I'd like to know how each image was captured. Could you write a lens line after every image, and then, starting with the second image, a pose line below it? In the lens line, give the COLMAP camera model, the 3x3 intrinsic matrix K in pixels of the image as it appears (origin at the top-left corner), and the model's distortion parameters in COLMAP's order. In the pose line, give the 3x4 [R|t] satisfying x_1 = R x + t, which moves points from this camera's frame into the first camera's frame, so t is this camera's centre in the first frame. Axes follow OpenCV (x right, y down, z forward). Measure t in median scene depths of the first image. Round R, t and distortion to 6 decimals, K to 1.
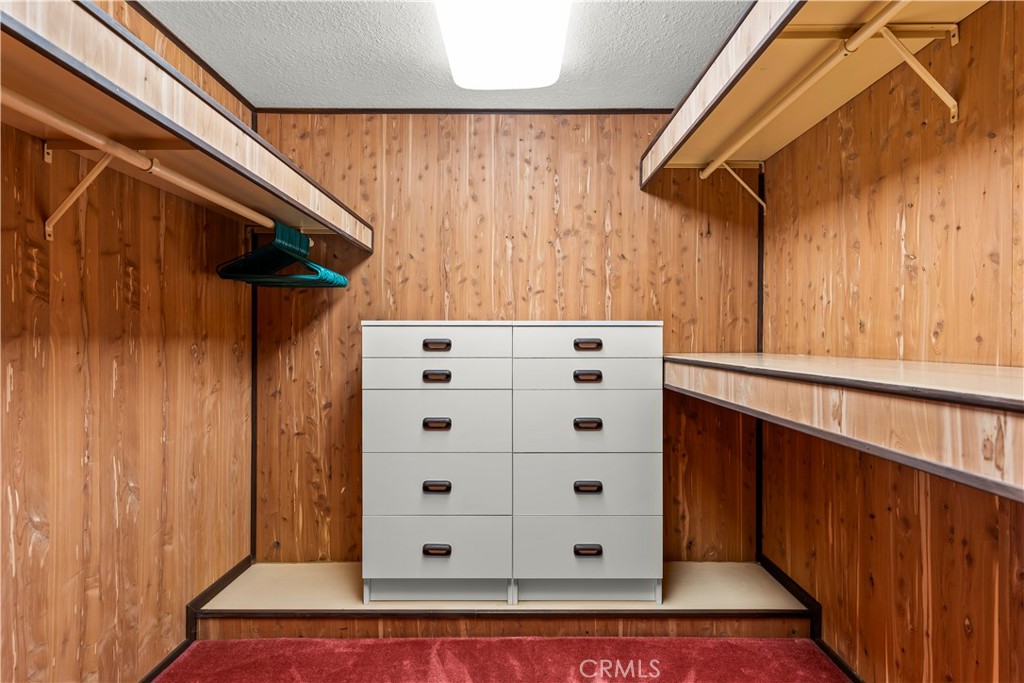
lens RADIAL K [[500.3, 0, 513.3], [0, 500.3, 338.7], [0, 0, 1]] dist [0.002952, 0.000039]
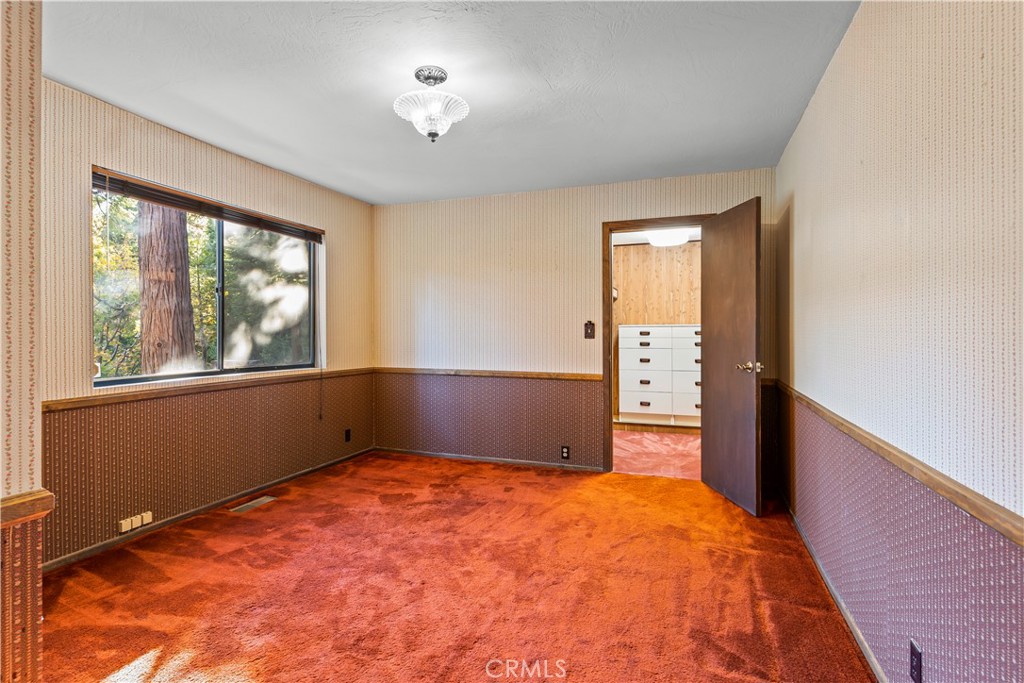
lens RADIAL K [[489.6, 0, 509.8], [0, 489.6, 343.8], [0, 0, 1]] dist [0.001219, -0.000345]
pose [[0.939486, -0.001468, -0.342585, 0.085211], [0.008517, 0.999782, 0.019073, 0.013093], [0.342482, -0.020836, 0.939293, -1.941932]]
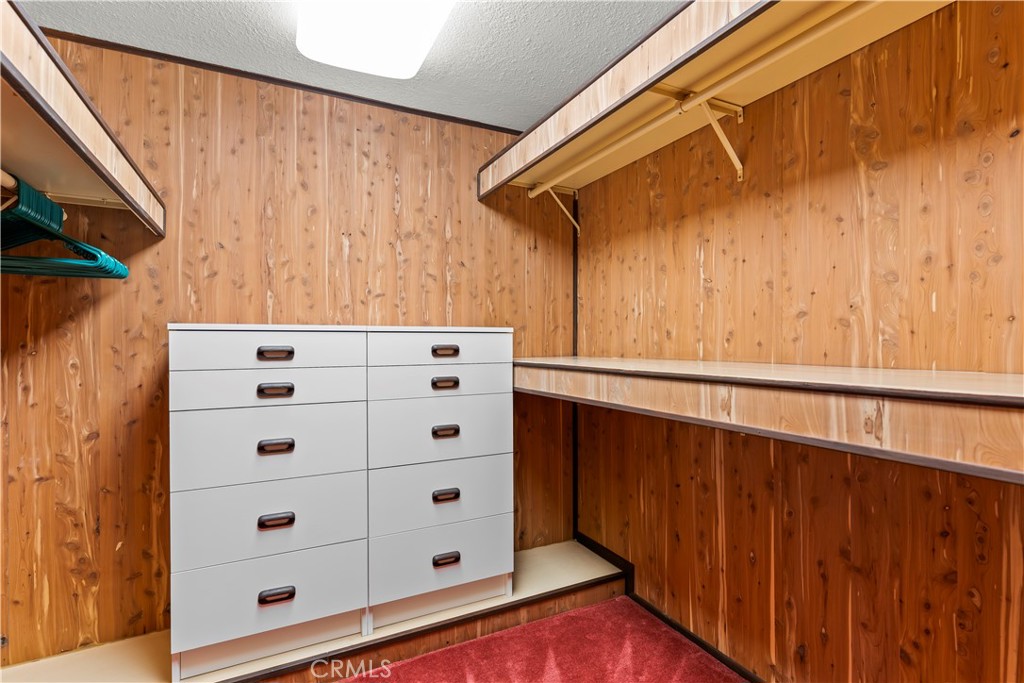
lens RADIAL K [[489.6, 0, 509.8], [0, 489.6, 343.8], [0, 0, 1]] dist [0.001219, -0.000345]
pose [[0.891786, -0.004443, 0.452437, -0.172766], [0.004255, 0.999990, 0.001432, -0.003056], [-0.452438, 0.000648, 0.891795, 0.080392]]
